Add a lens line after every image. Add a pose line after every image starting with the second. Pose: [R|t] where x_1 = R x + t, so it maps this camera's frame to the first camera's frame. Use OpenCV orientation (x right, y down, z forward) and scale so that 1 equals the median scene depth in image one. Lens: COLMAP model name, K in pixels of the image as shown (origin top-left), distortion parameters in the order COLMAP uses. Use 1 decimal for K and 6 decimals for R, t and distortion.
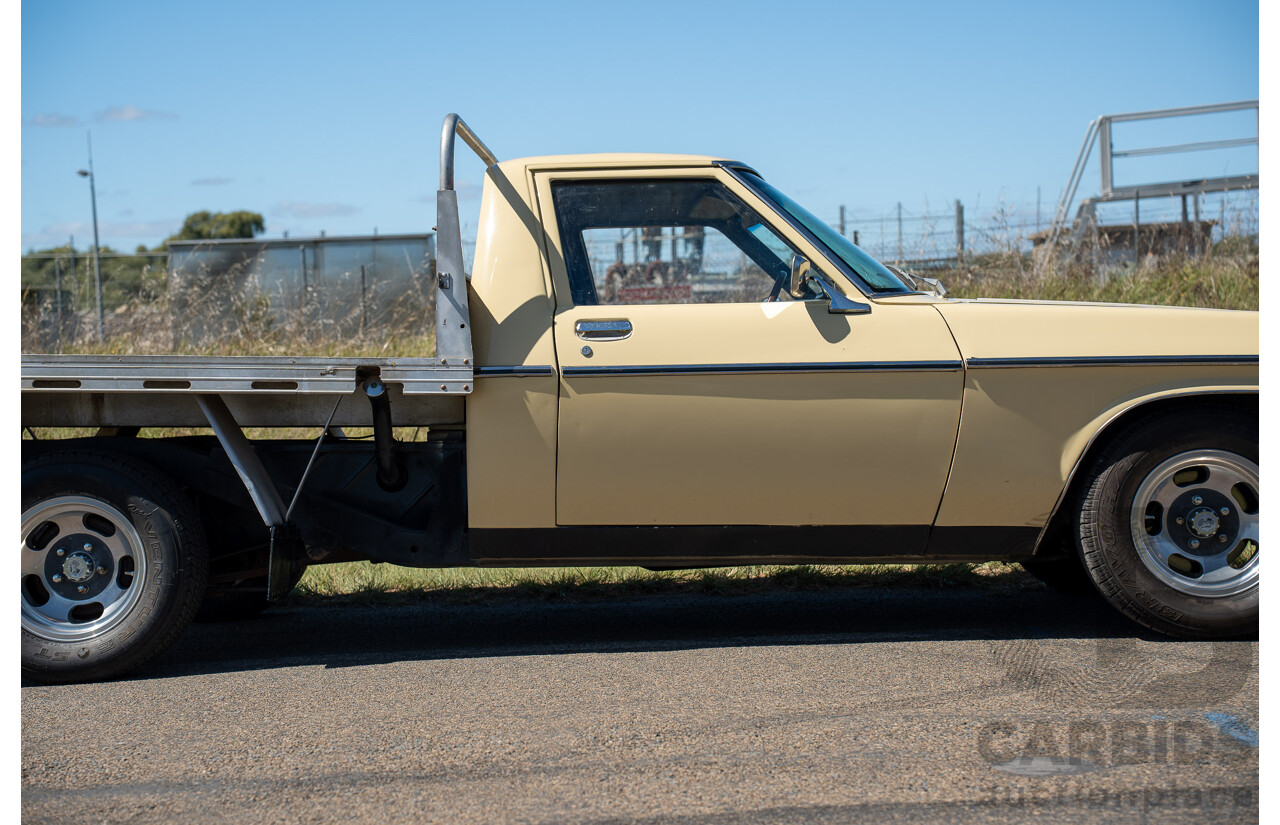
lens RADIAL K [[2664.6, 0, 603.5], [0, 2664.6, 402.8], [0, 0, 1]] dist [0.577239, 0.000000]
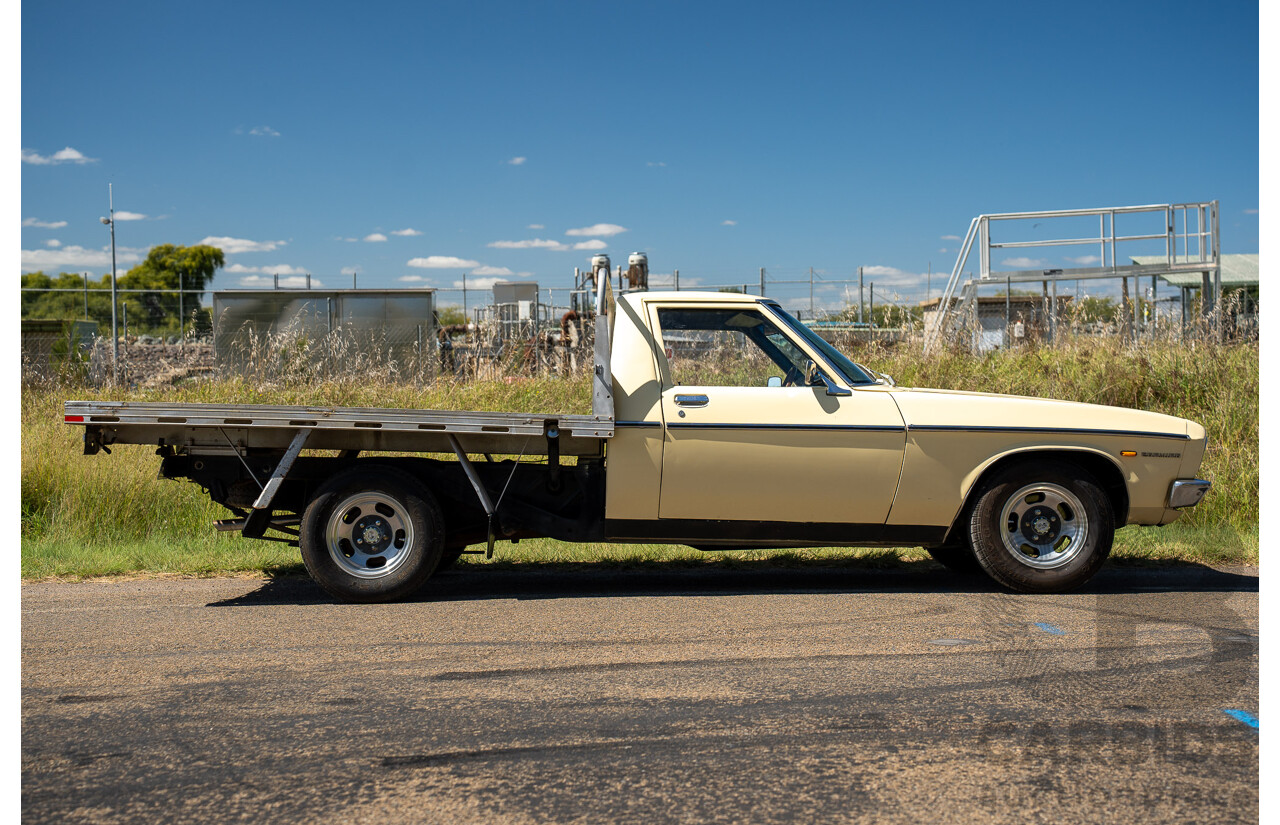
lens RADIAL K [[2664.6, 0, 641.3], [0, 2664.6, 410.3], [0, 0, 1]] dist [0.577239, 0.000000]
pose [[0.997853, 0.028483, 0.058968, -0.128058], [-0.028083, 0.999577, -0.007605, -0.008099], [-0.059160, 0.005933, 0.998231, -0.651002]]
